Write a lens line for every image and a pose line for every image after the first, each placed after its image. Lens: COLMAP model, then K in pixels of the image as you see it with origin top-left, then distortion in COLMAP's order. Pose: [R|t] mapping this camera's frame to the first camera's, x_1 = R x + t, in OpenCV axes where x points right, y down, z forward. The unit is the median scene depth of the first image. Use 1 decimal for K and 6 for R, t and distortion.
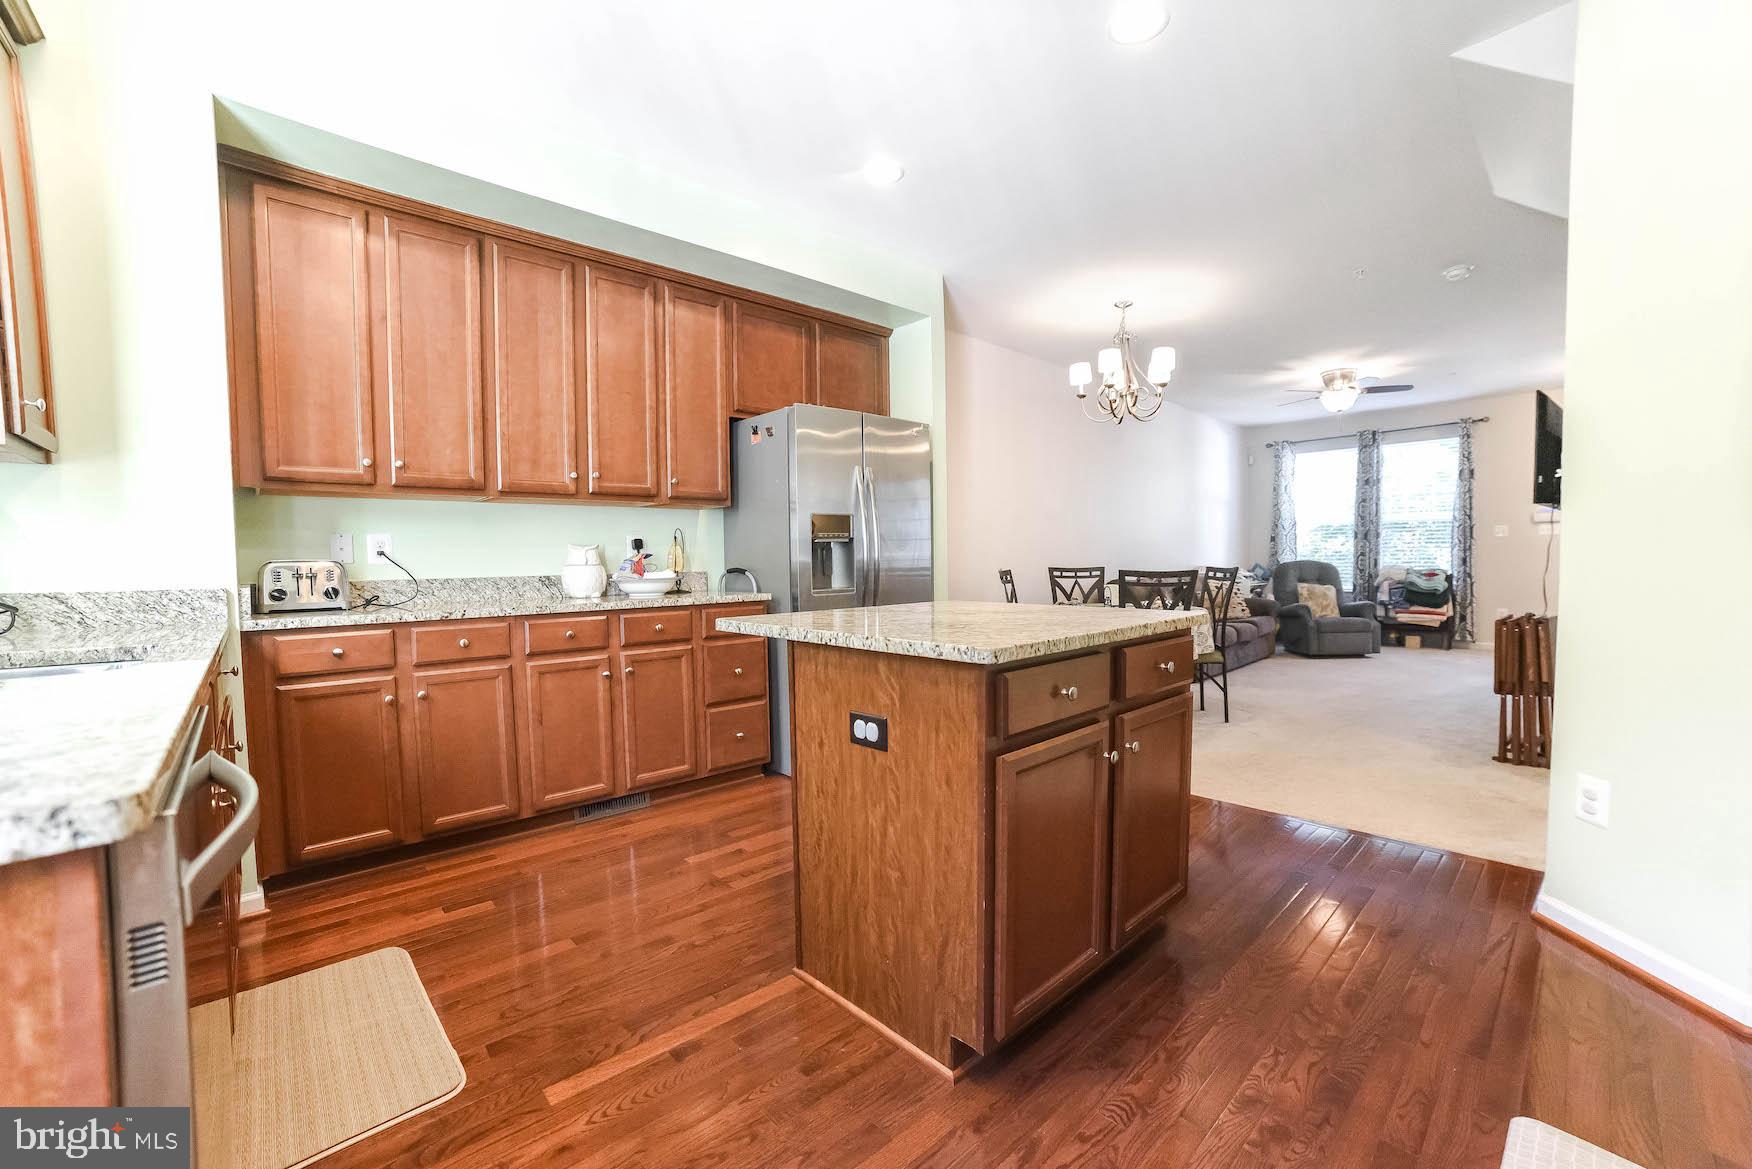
lens RADIAL K [[708.4, 0, 872.9], [0, 708.4, 595.7], [0, 0, 1]] dist [-0.079490, 0.035886]
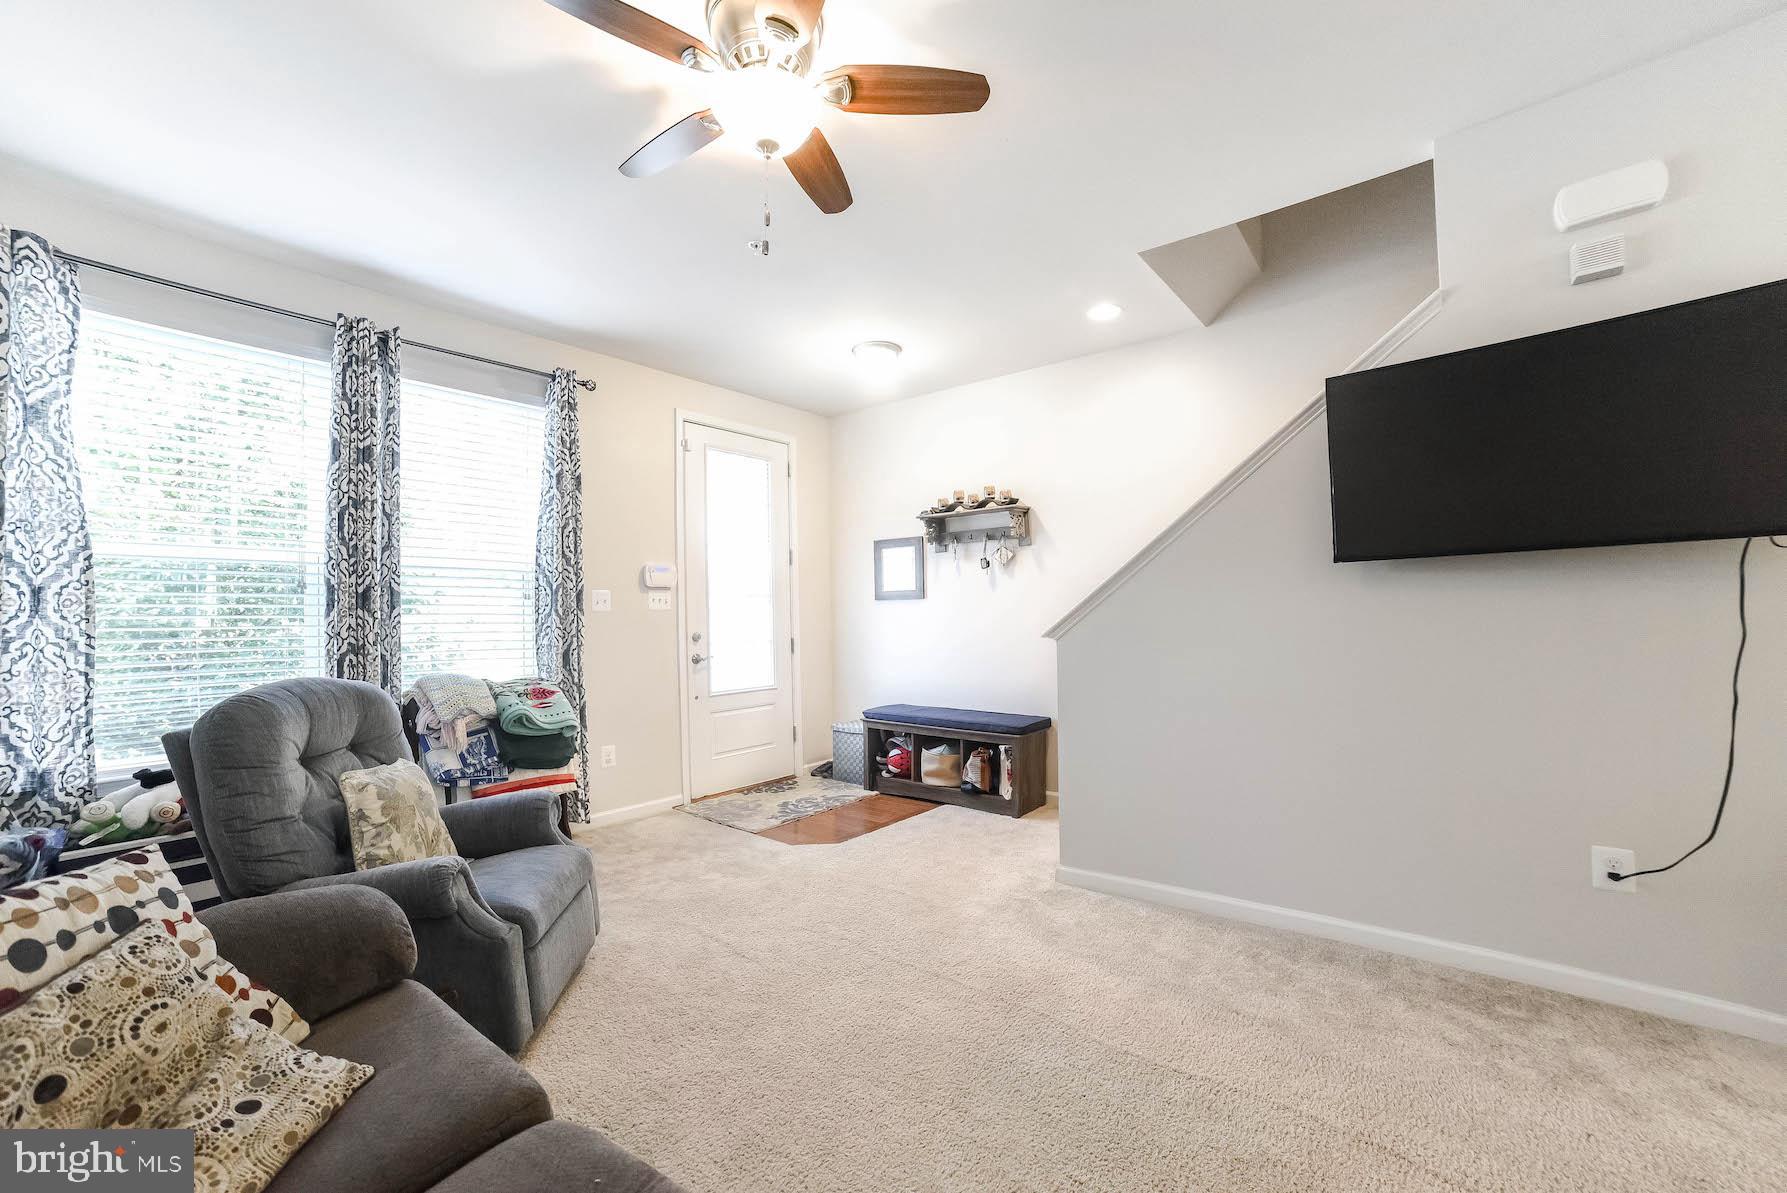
lens RADIAL K [[722.5, 0, 890.3], [0, 722.5, 608.0], [0, 0, 1]] dist [-0.079490, 0.035886]
pose [[-0.138533, 0.033535, 0.989790, 0.681475], [0.066066, 0.997513, -0.024550, -0.121875], [-0.988152, 0.061990, -0.140404, 1.715933]]
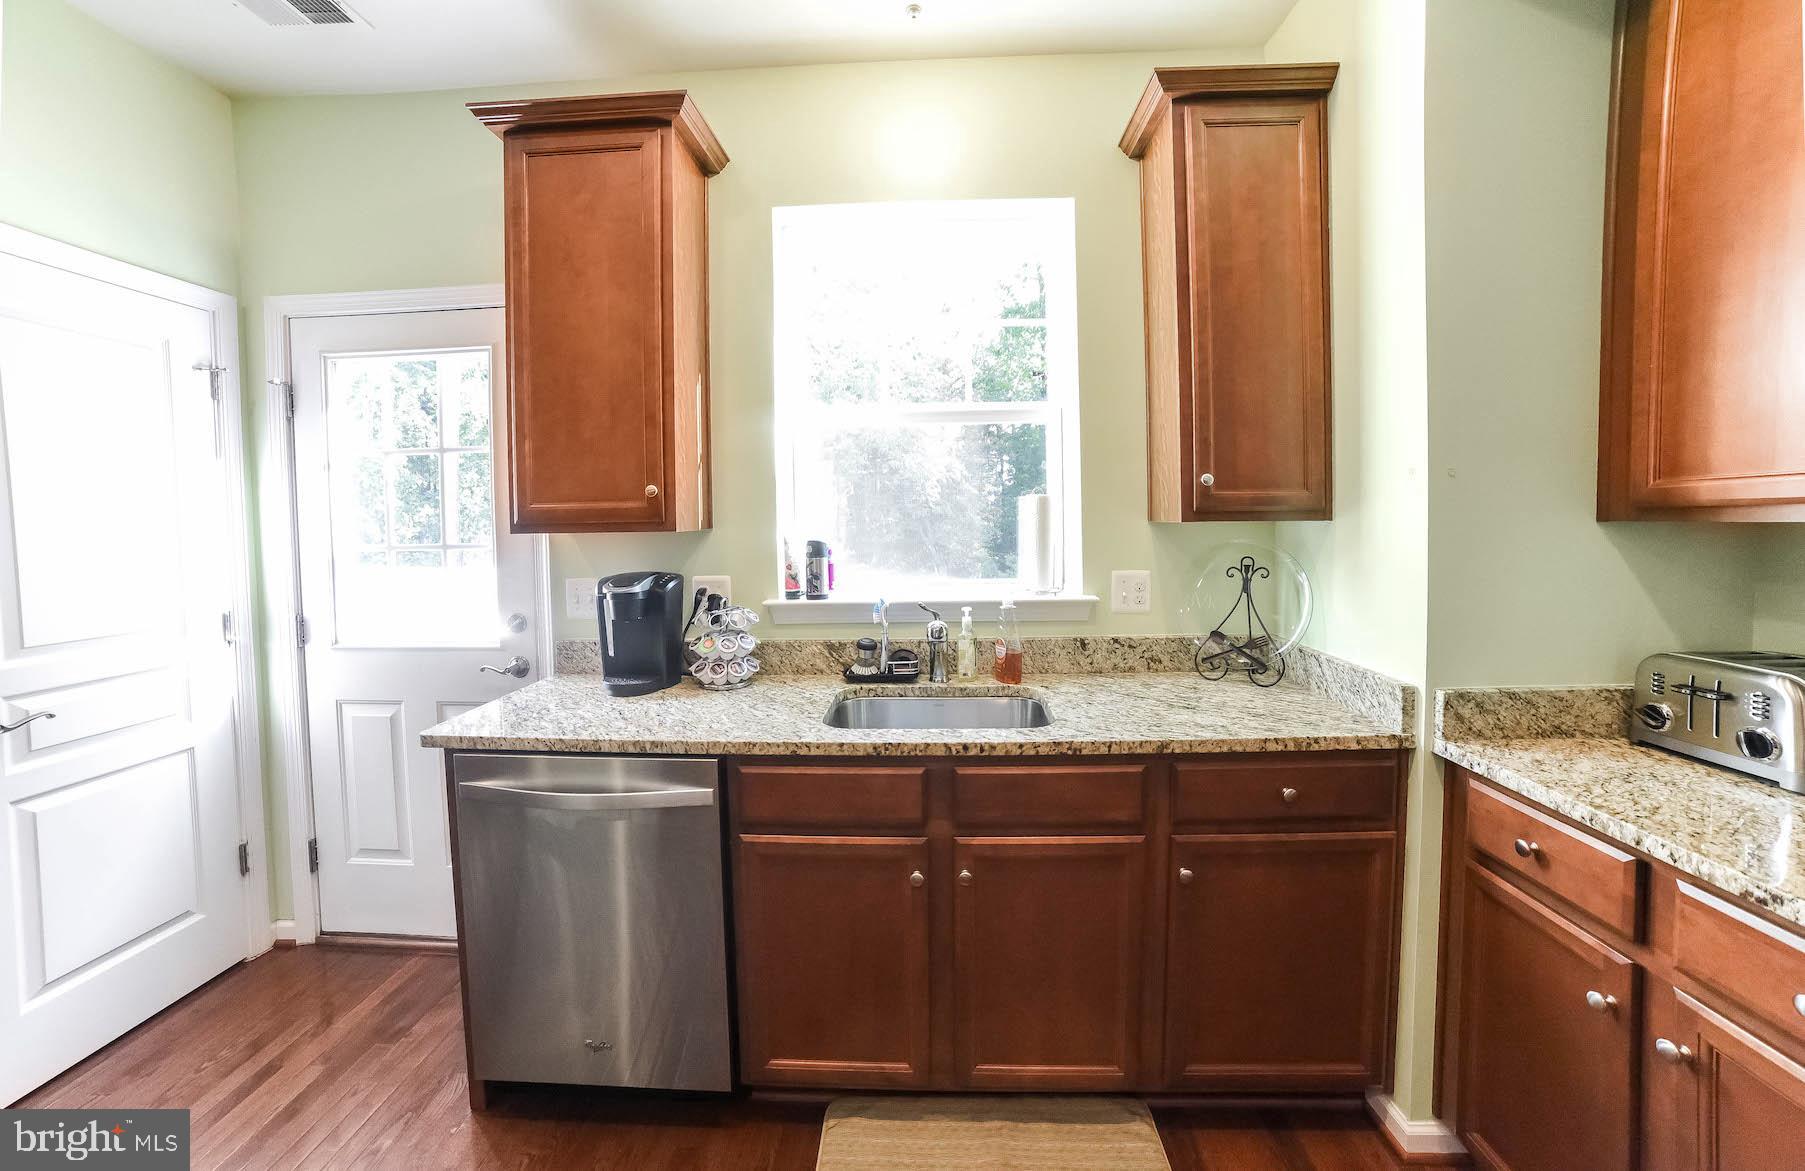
lens RADIAL K [[719.5, 0, 898.5], [0, 719.5, 549.9], [0, 0, 1]] dist [-0.075284, 0.032484]
pose [[-0.705915, 0.056302, -0.706056, -0.048931], [-0.008908, 0.996051, 0.088333, -0.112065], [0.708241, 0.068645, -0.702626, 0.606770]]
